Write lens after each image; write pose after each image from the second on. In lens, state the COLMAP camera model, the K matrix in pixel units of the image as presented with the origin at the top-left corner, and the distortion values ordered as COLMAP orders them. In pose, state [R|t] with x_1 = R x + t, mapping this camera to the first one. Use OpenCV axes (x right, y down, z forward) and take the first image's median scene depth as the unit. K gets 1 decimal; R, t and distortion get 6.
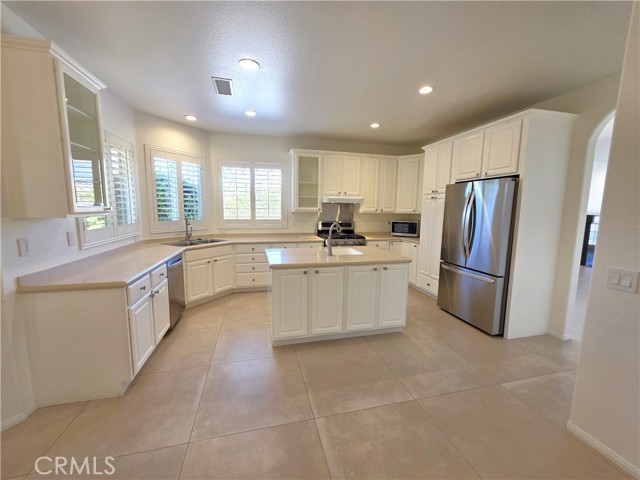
lens RADIAL K [[257.8, 0, 319.7], [0, 257.8, 238.6], [0, 0, 1]] dist [-0.003849, -0.001018]
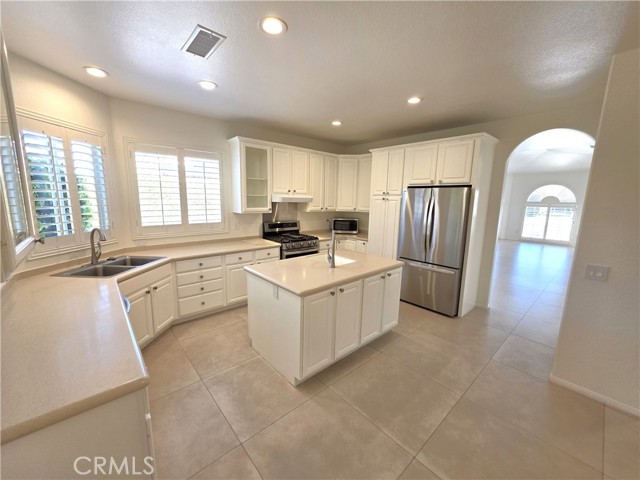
lens RADIAL K [[257.8, 0, 319.5], [0, 257.8, 239.9], [0, 0, 1]] dist [-0.003849, -0.001018]
pose [[0.886486, -0.070116, 0.457413, -0.300132], [0.046755, 0.996967, 0.062210, -0.066134], [-0.460388, -0.033762, 0.887076, 0.158745]]
